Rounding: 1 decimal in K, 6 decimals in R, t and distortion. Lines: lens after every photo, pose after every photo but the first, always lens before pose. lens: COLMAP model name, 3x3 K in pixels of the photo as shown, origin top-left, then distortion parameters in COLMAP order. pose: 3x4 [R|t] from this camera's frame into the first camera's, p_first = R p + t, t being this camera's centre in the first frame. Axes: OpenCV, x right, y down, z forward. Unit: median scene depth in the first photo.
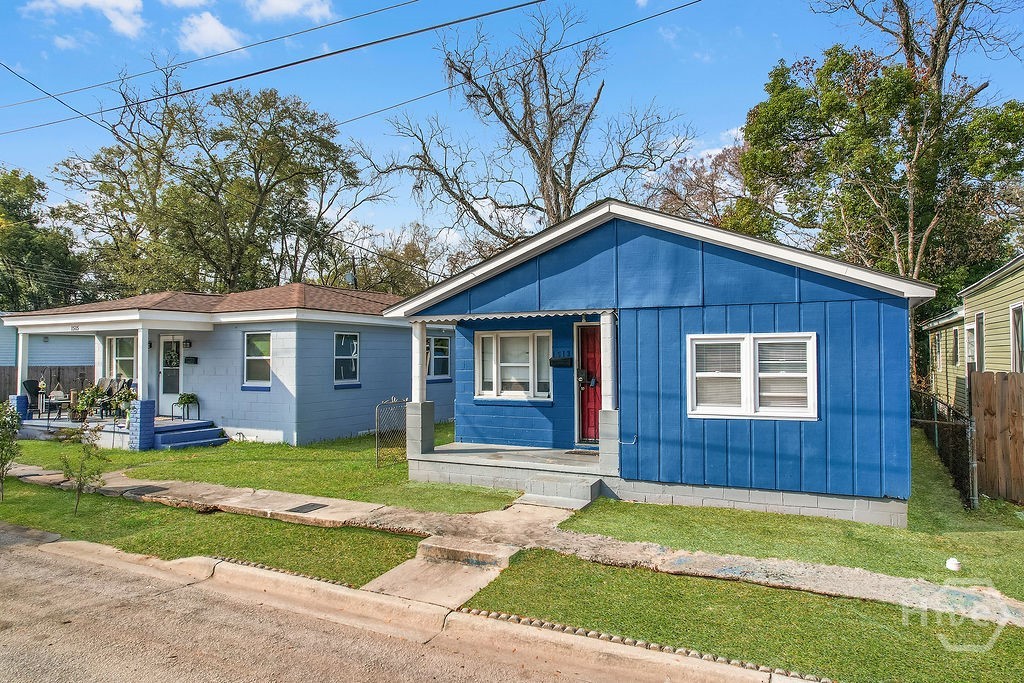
lens RADIAL K [[656.5, 0, 518.2], [0, 656.5, 345.5], [0, 0, 1]] dist [-0.072001, 0.066876]
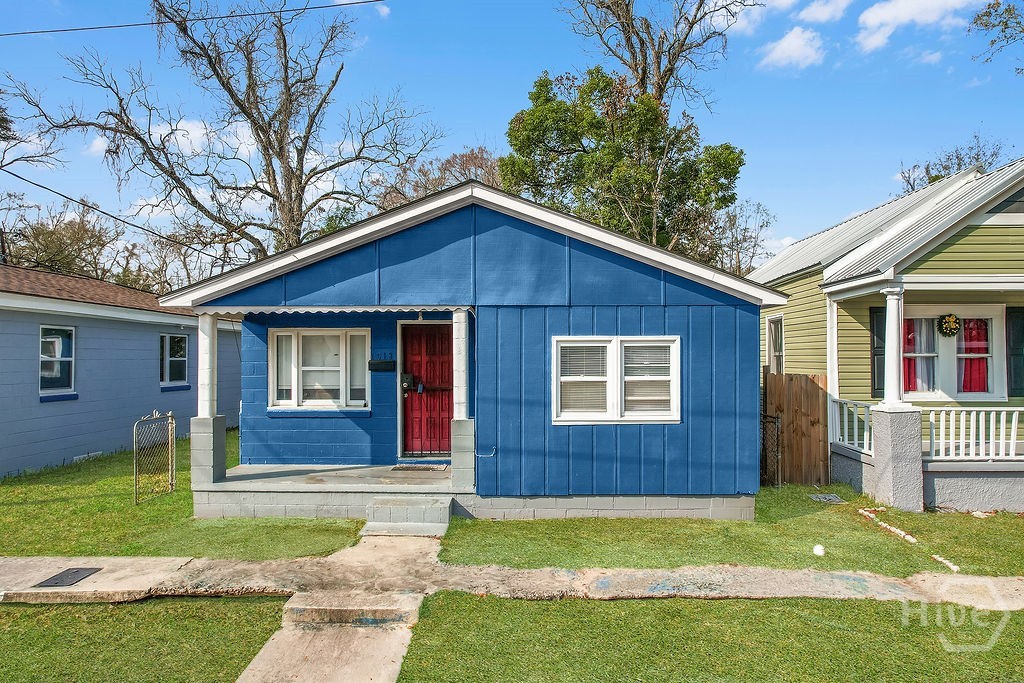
lens RADIAL K [[662.5, 0, 520.3], [0, 662.5, 354.4], [0, 0, 1]] dist [-0.076993, 0.070363]
pose [[0.899521, 0.005525, 0.436843, -0.187527], [-0.009790, 0.999924, 0.007512, 0.002868], [-0.436768, -0.011034, 0.899507, 0.163509]]
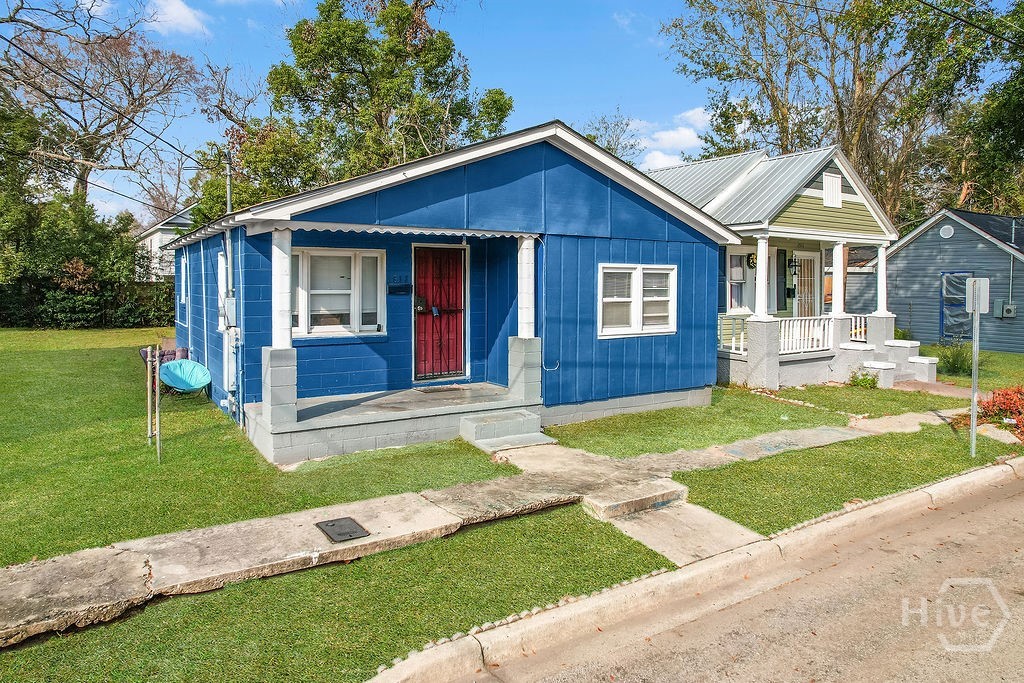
lens RADIAL K [[660.7, 0, 513.0], [0, 660.7, 301.5], [0, 0, 1]] dist [-0.076991, 0.077866]
pose [[0.517029, -0.018083, 0.855777, -0.728529], [-0.021407, 0.999191, 0.034047, 0.012289], [-0.855700, -0.035923, 0.516224, 0.532125]]
